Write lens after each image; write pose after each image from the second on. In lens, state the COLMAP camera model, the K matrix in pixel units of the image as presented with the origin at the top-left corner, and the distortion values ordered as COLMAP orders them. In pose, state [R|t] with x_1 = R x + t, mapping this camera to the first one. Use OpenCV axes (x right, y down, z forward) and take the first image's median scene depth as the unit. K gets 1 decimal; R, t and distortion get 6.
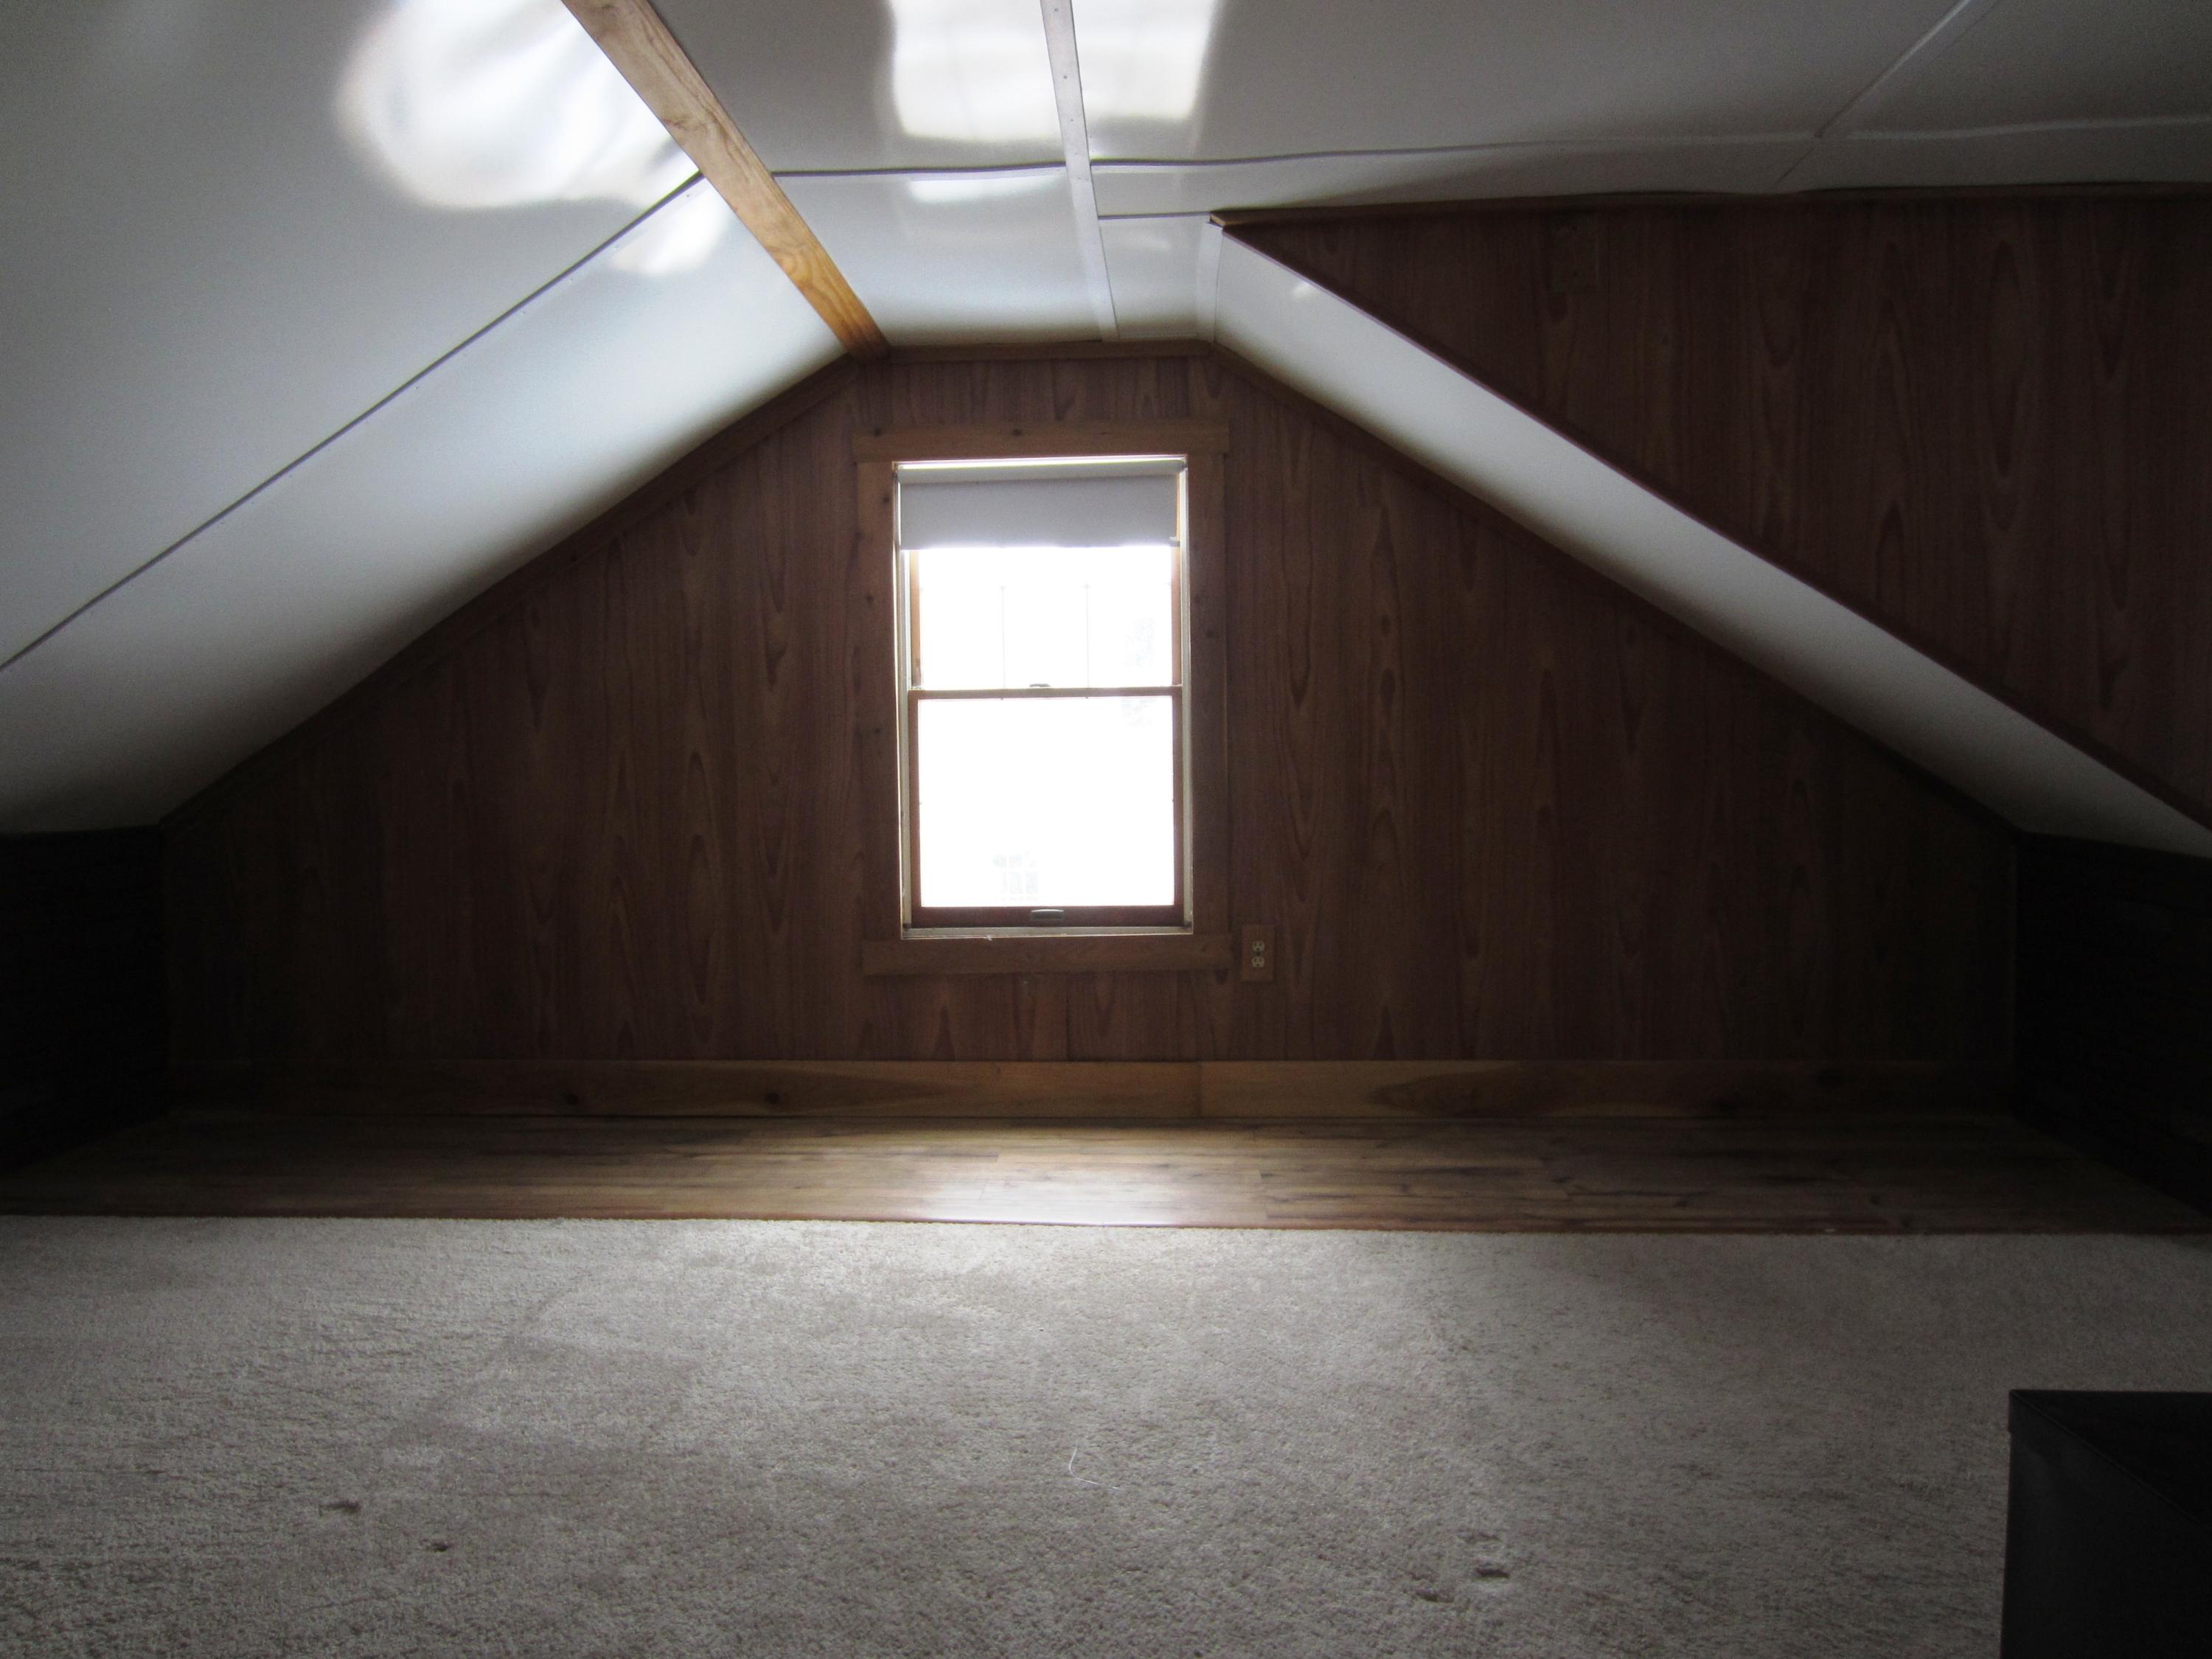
lens RADIAL K [[1574.0, 0, 1106.0], [0, 1574.0, 829.5], [0, 0, 1]] dist [-0.030110, 0.011271]
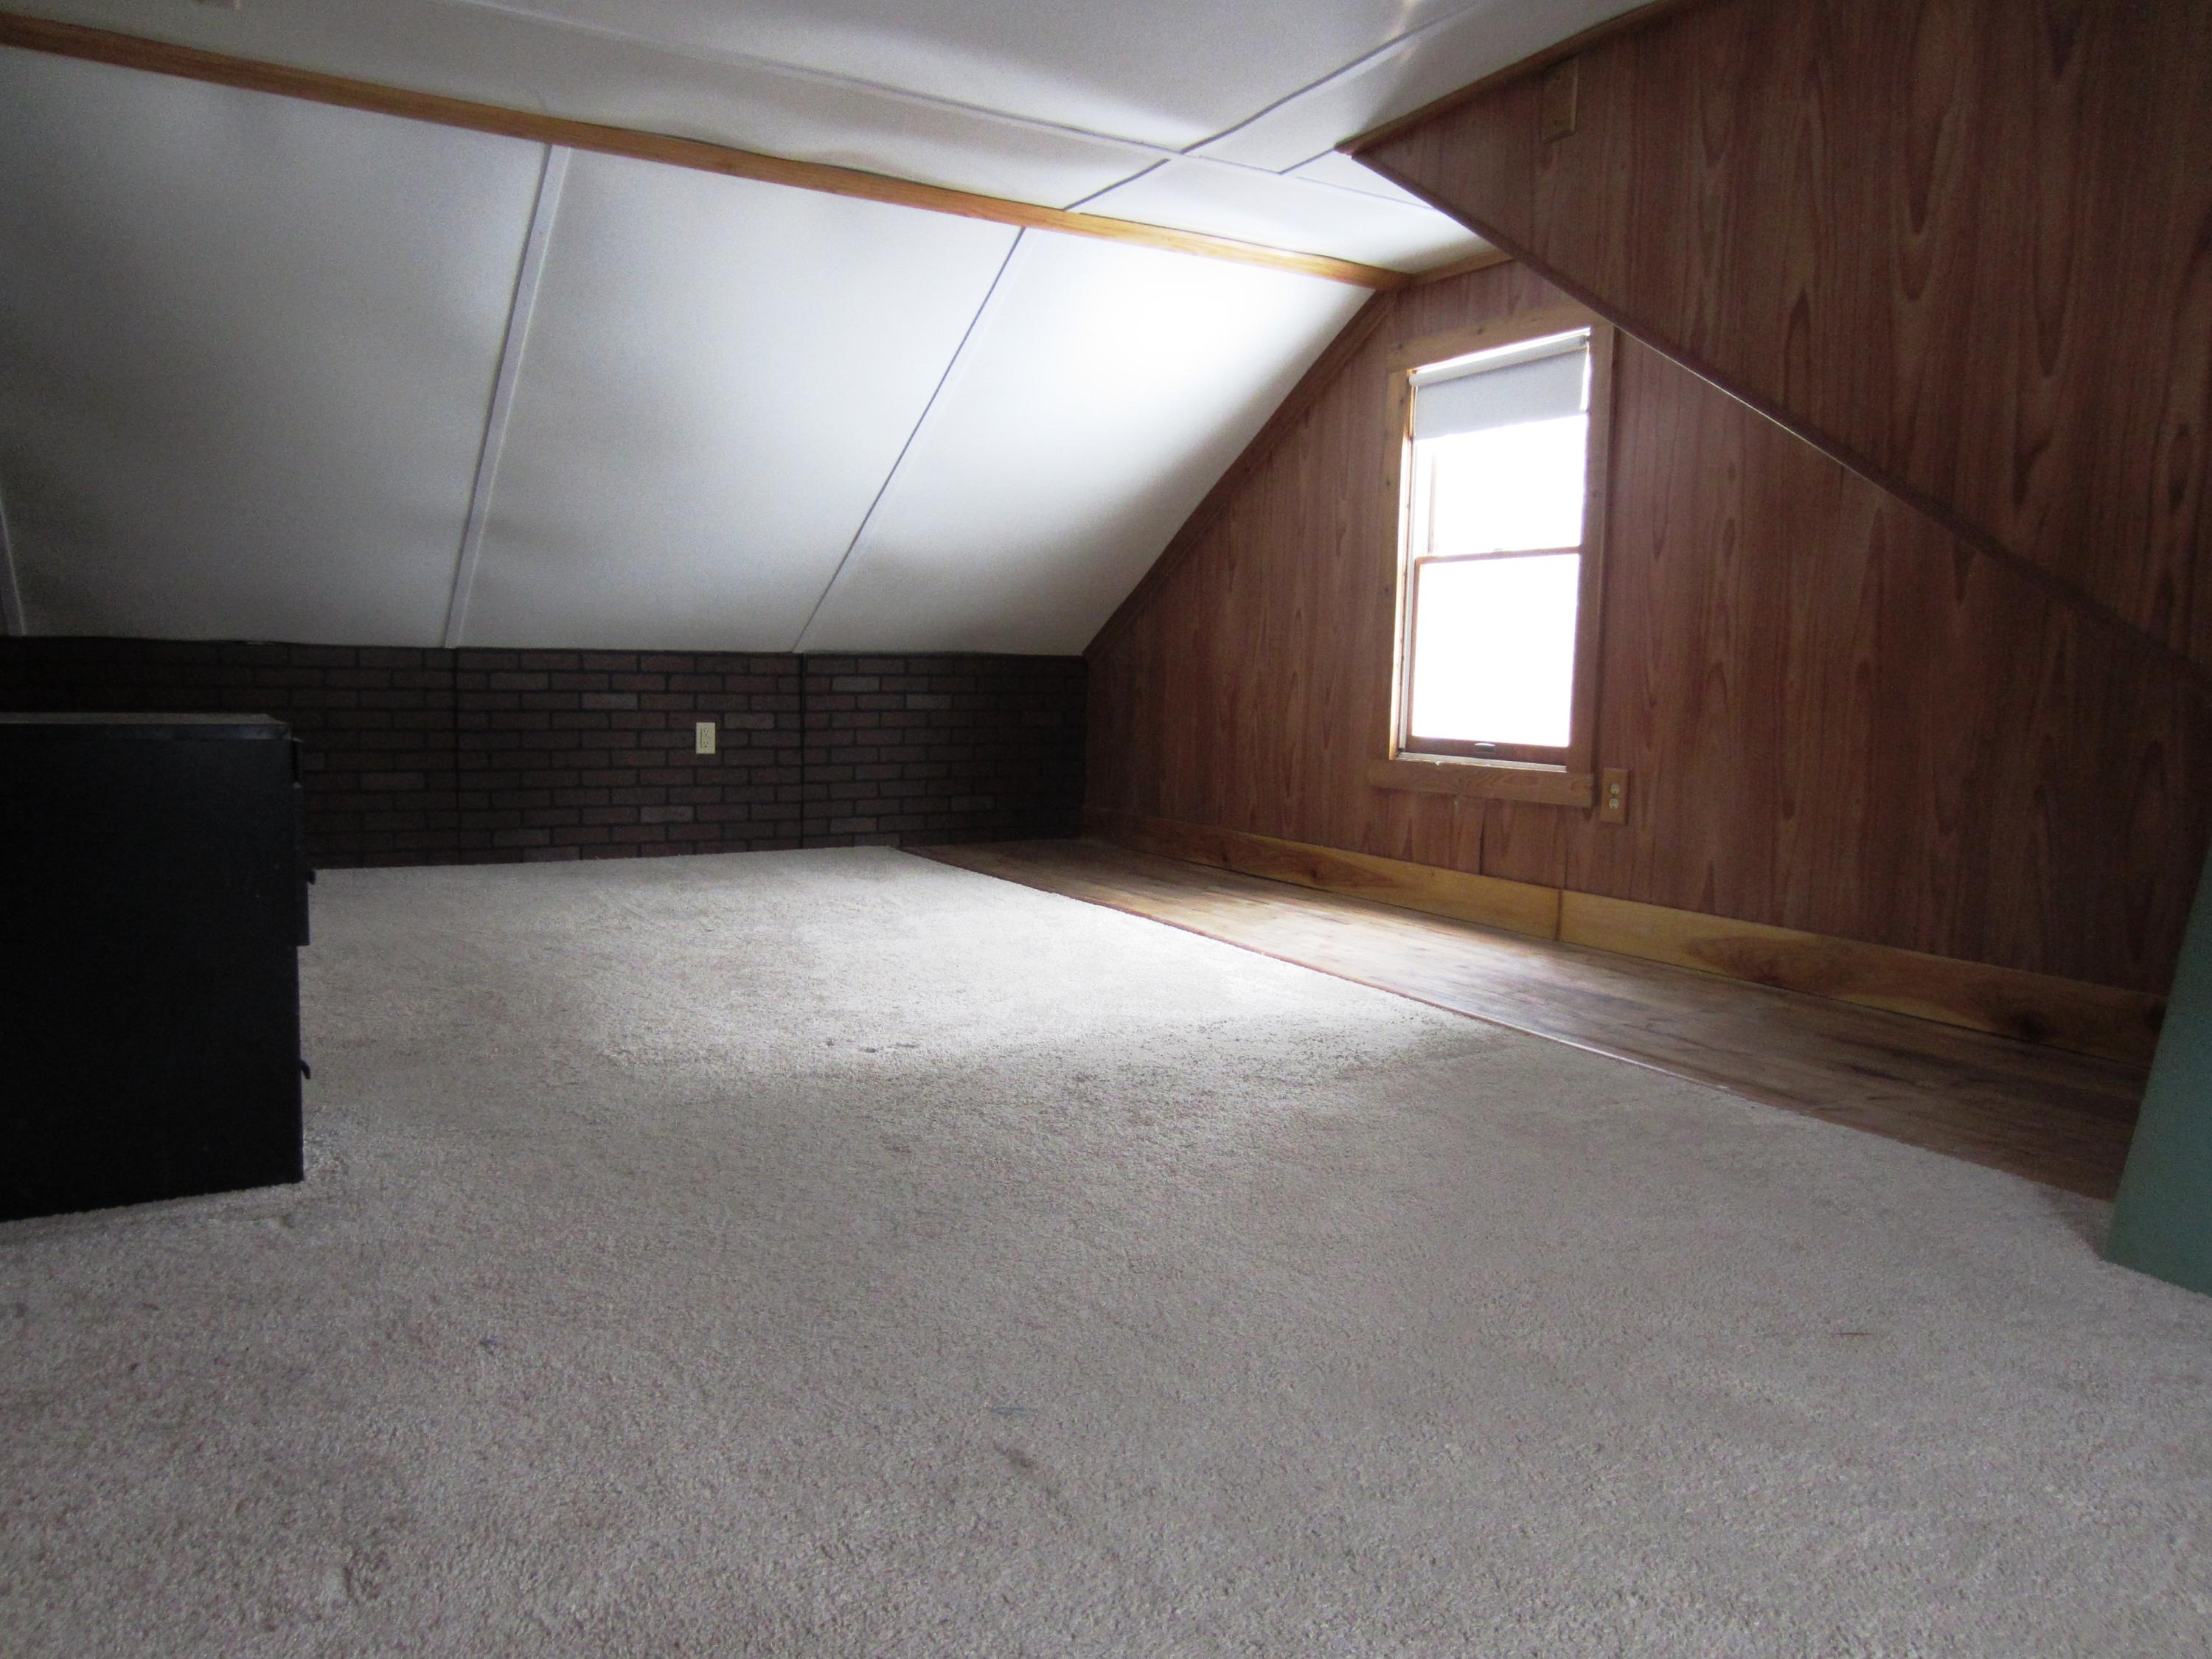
lens RADIAL K [[1574.0, 0, 1106.0], [0, 1574.0, 829.5], [0, 0, 1]] dist [-0.030110, 0.011271]
pose [[0.551677, 0.110373, -0.826723, 0.791950], [-0.079318, 0.993656, 0.079730, 0.044562], [0.830278, 0.021589, 0.556931, 0.128497]]
